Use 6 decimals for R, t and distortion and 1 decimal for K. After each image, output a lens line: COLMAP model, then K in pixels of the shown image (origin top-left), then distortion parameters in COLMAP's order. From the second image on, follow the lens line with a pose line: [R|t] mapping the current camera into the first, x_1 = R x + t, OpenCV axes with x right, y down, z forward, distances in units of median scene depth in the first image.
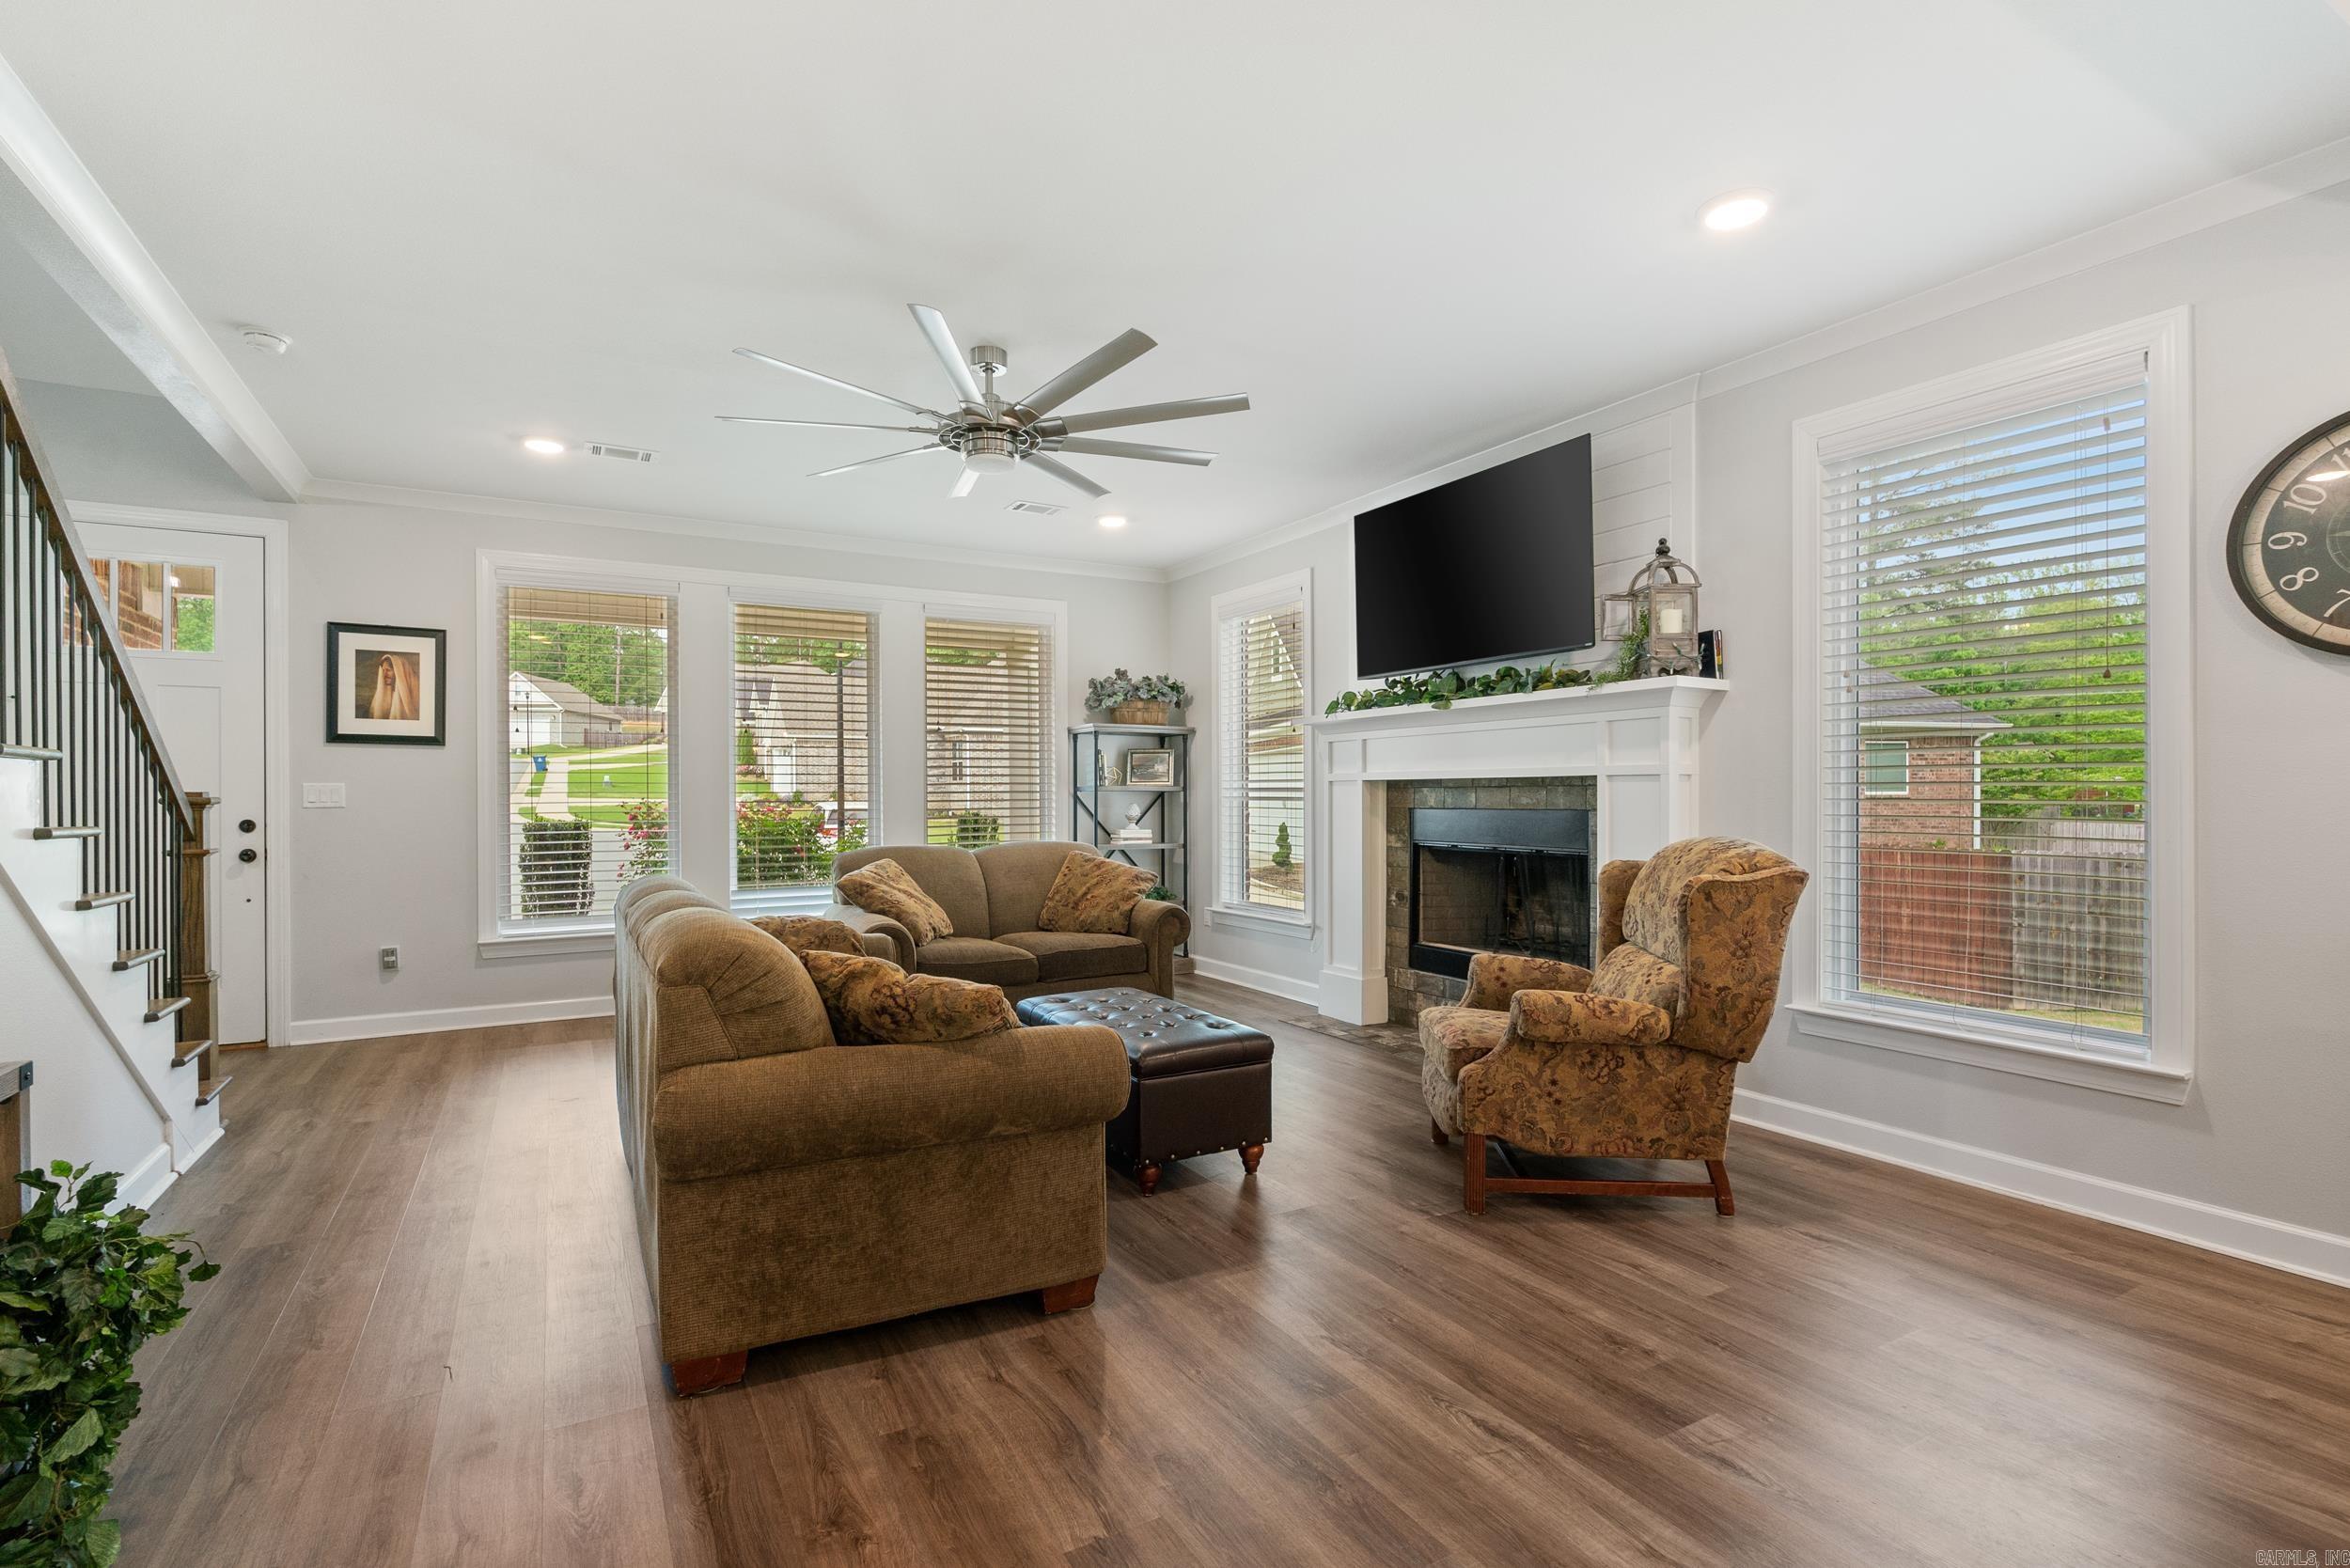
lens RADIAL K [[1089.4, 0, 1165.1], [0, 1089.4, 792.4], [0, 0, 1]] dist [-0.010317, 0.004110]
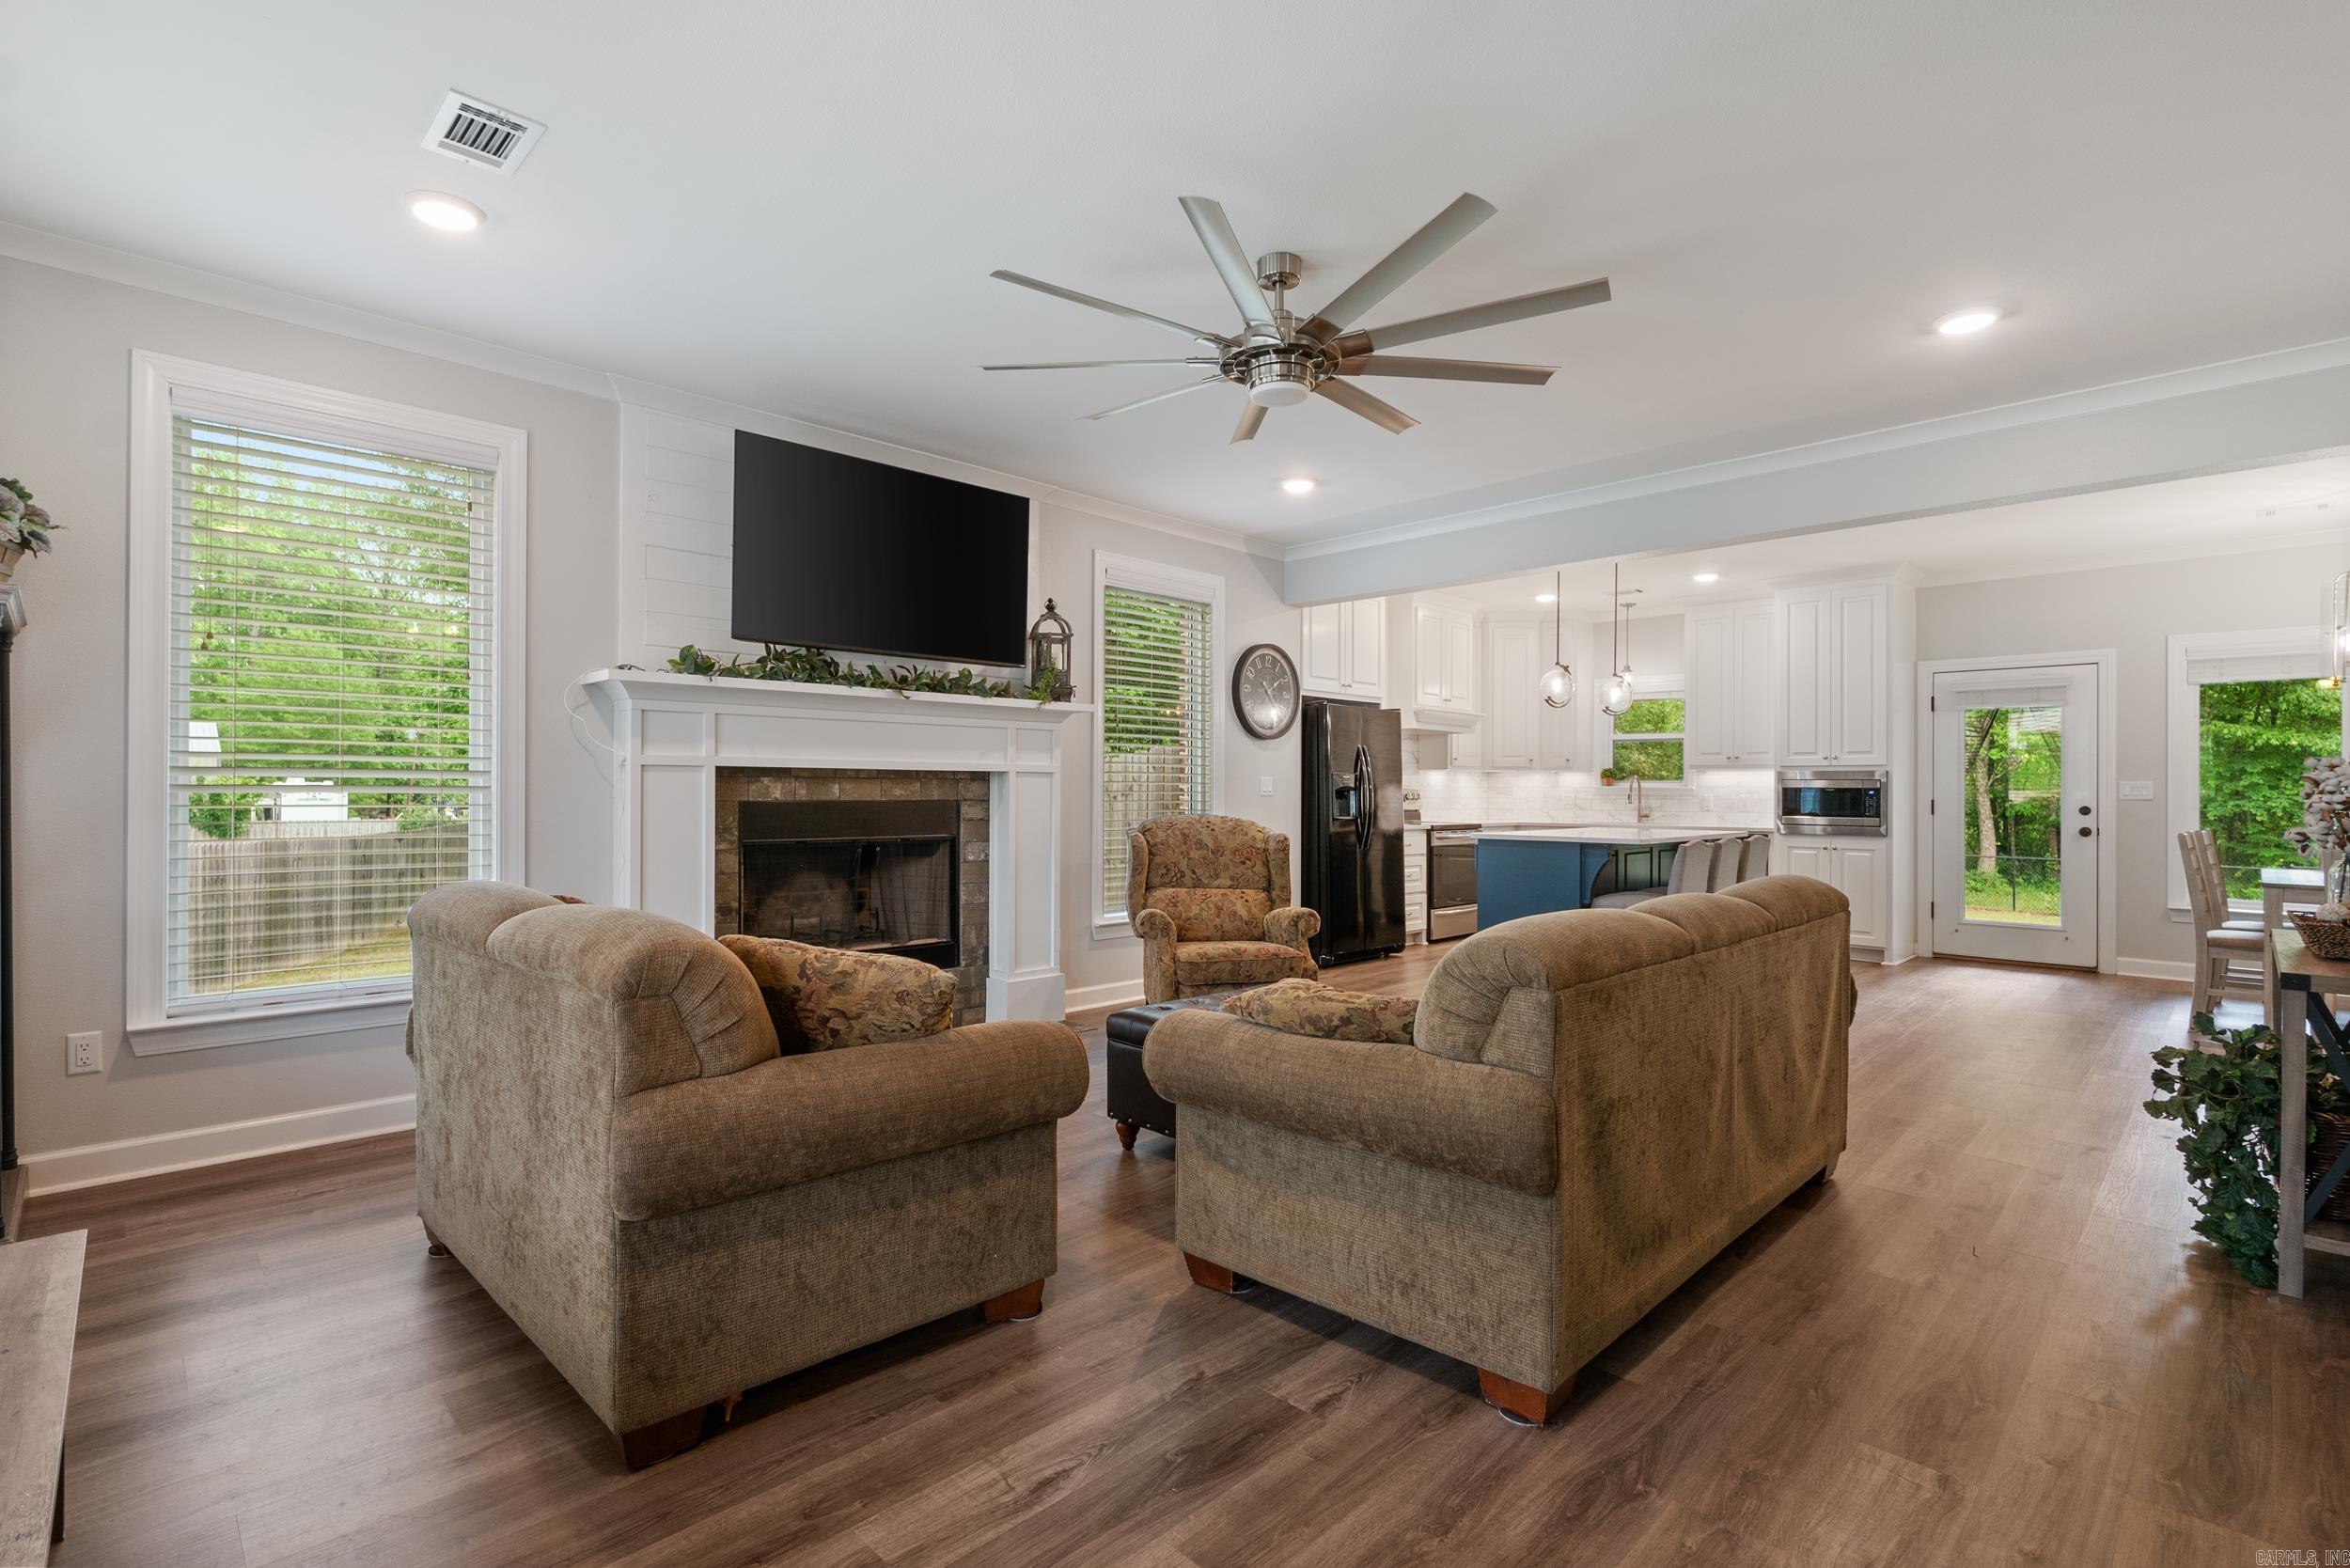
lens RADIAL K [[1089.4, 0, 1165.0], [0, 1089.4, 790.5], [0, 0, 1]] dist [-0.010317, 0.004110]
pose [[-0.254285, 0.003449, 0.967123, -0.918701], [-0.006681, 0.999964, -0.005323, 0.012639], [-0.967106, -0.007815, -0.254253, 1.230406]]
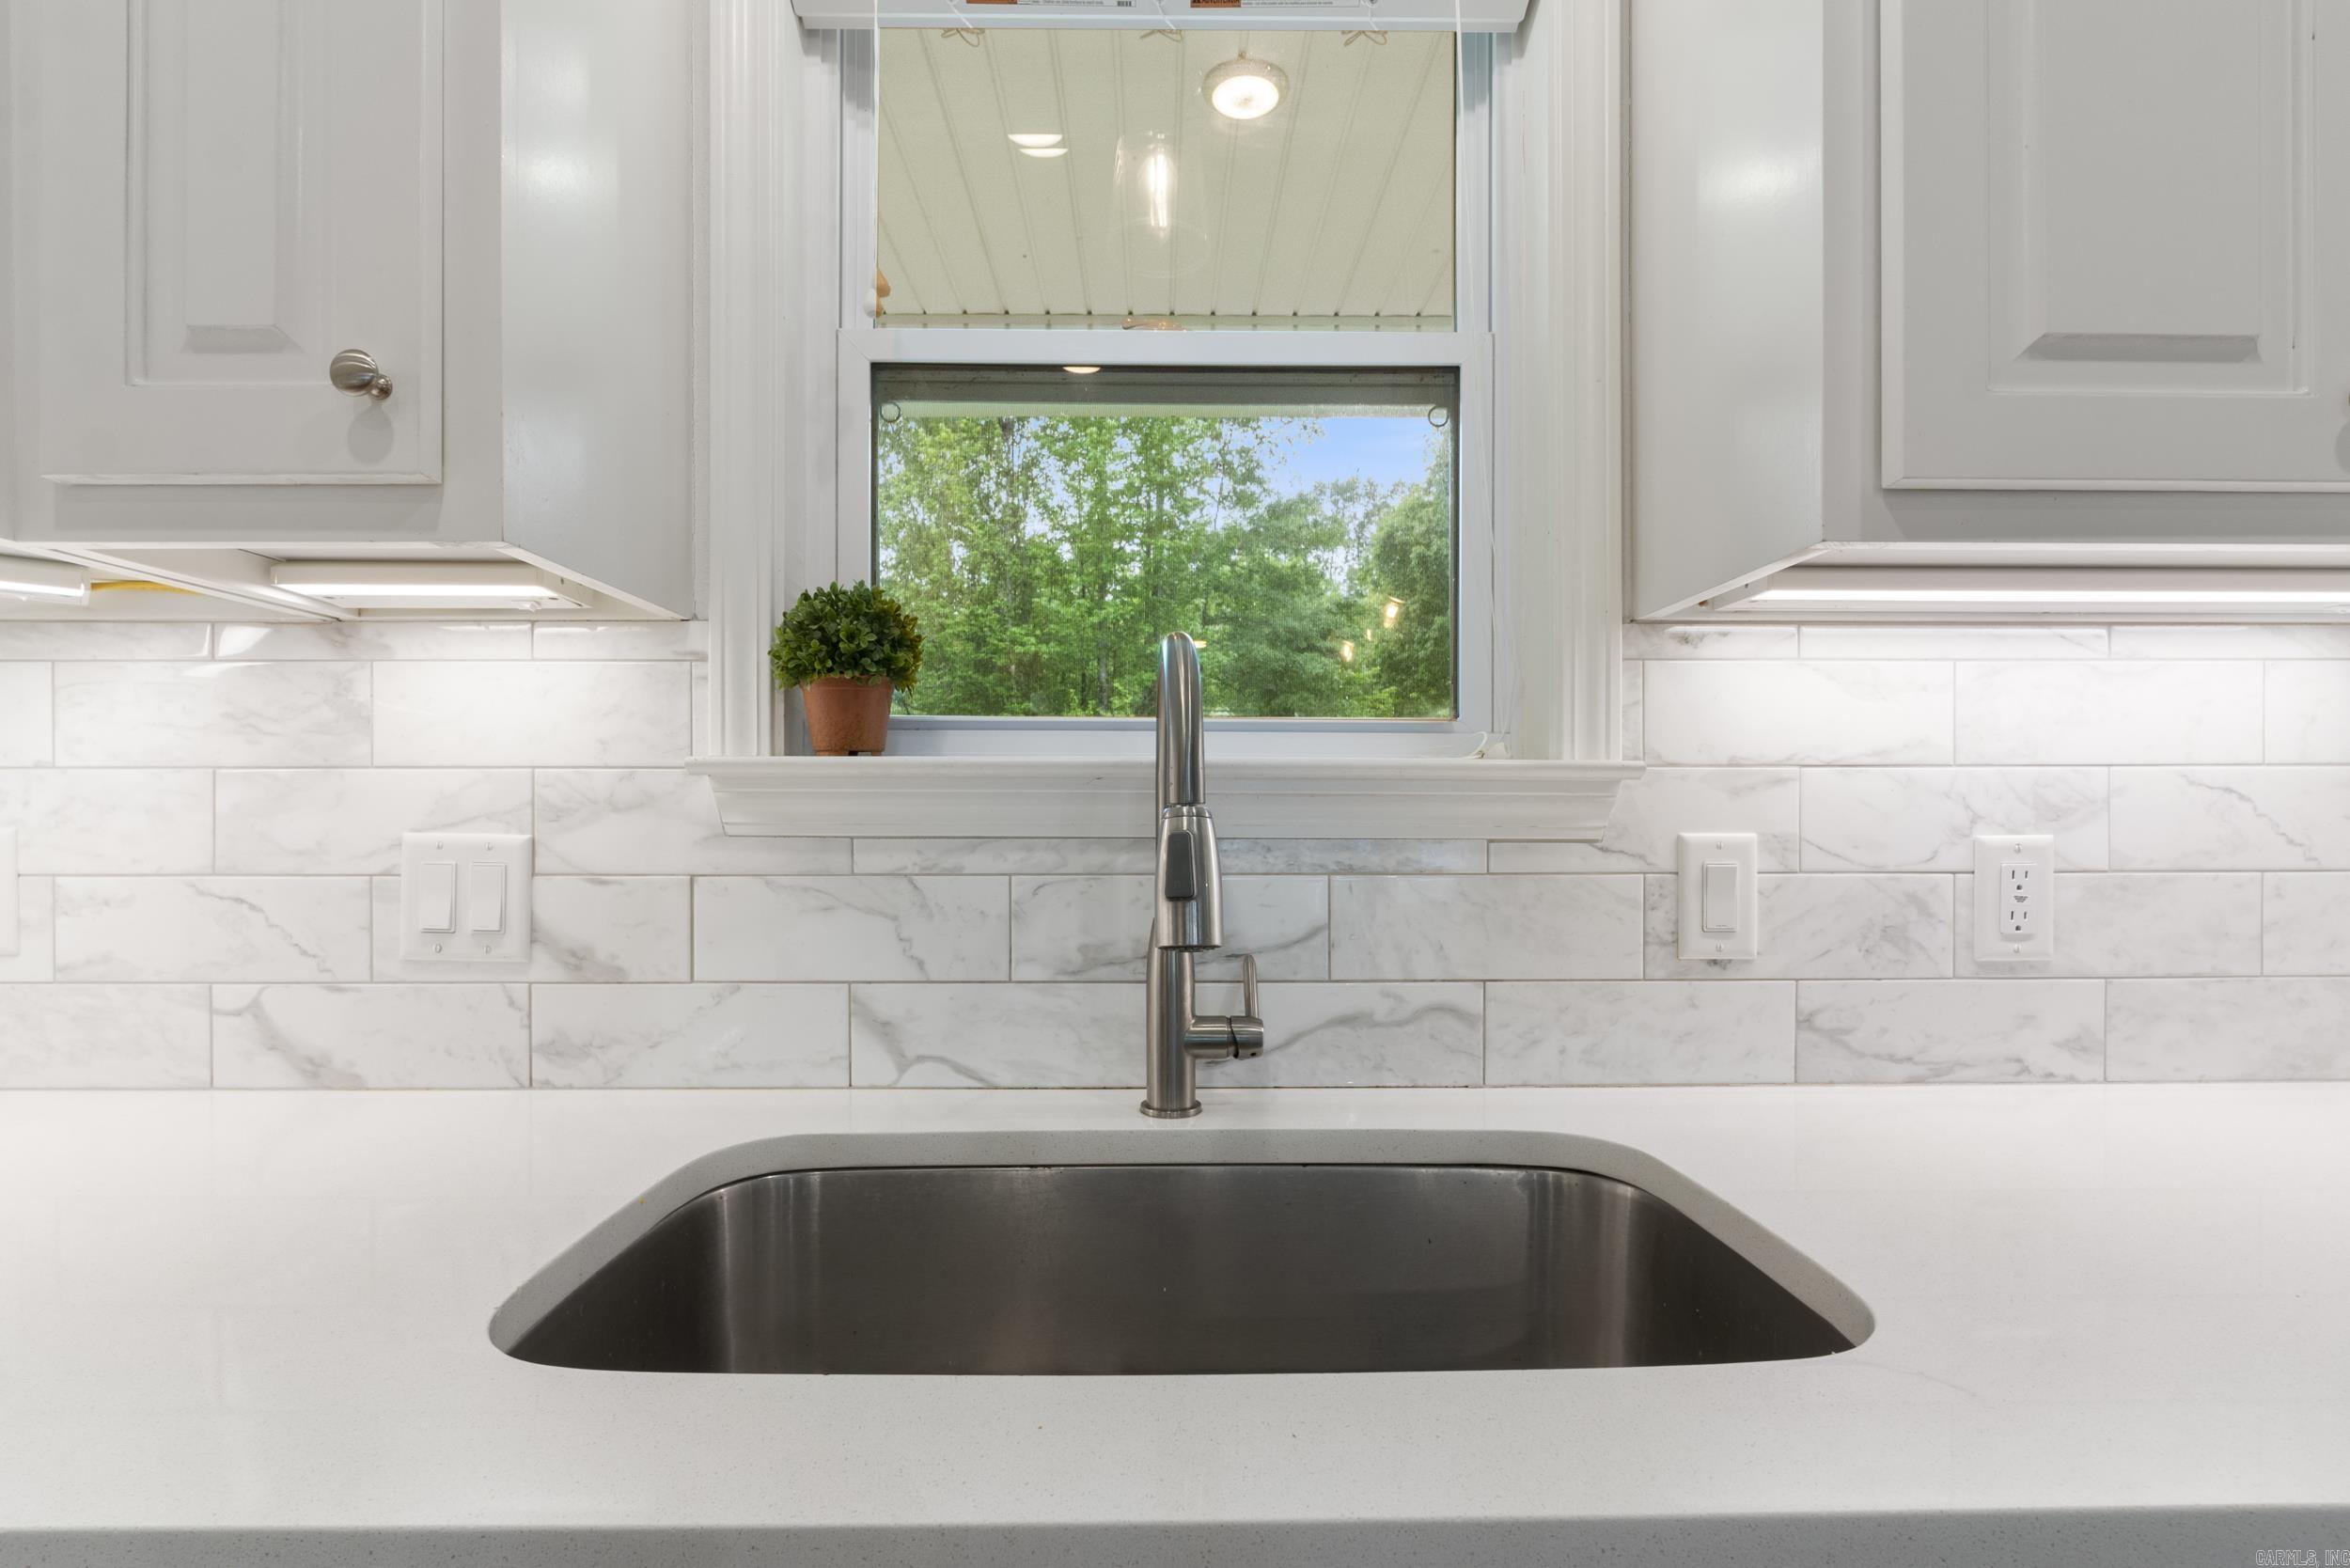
lens RADIAL K [[1089.4, 0, 1164.1], [0, 1089.4, 818.3], [0, 0, 1]] dist [-0.010317, 0.004110]
pose [[-0.870901, -0.000302, 0.491458, 0.947346], [0.001343, 0.999995, 0.002993, -0.001508], [-0.491456, 0.003267, -0.870896, -0.125565]]
